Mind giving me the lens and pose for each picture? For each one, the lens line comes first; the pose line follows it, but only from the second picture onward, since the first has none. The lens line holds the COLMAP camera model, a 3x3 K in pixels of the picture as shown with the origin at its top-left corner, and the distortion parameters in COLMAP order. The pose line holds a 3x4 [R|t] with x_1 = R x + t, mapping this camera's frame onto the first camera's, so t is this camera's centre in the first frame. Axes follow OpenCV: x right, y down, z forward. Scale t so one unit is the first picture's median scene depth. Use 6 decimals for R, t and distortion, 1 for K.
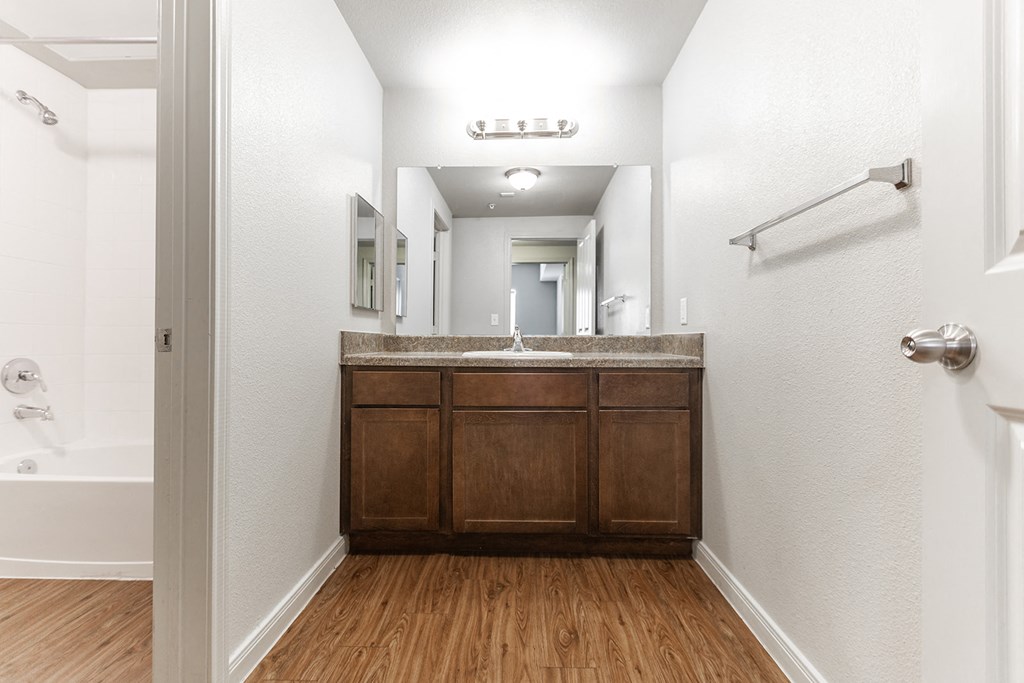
lens RADIAL K [[465.1, 0, 512.0], [0, 465.1, 341.5], [0, 0, 1]] dist [0.000890, -0.000071]
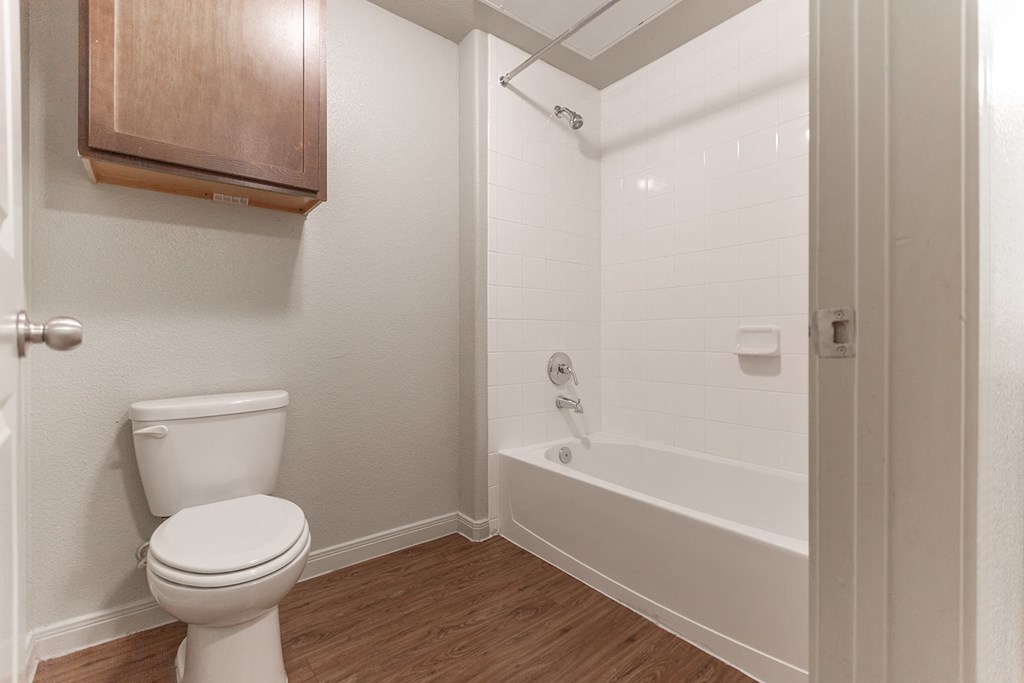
lens RADIAL K [[465.1, 0, 512.0], [0, 465.1, 341.5], [0, 0, 1]] dist [0.000890, -0.000071]
pose [[0.642698, 0.001579, -0.766118, -0.293649], [0.009462, 0.999905, 0.009998, -0.001375], [0.766061, -0.013675, 0.642622, 0.217145]]
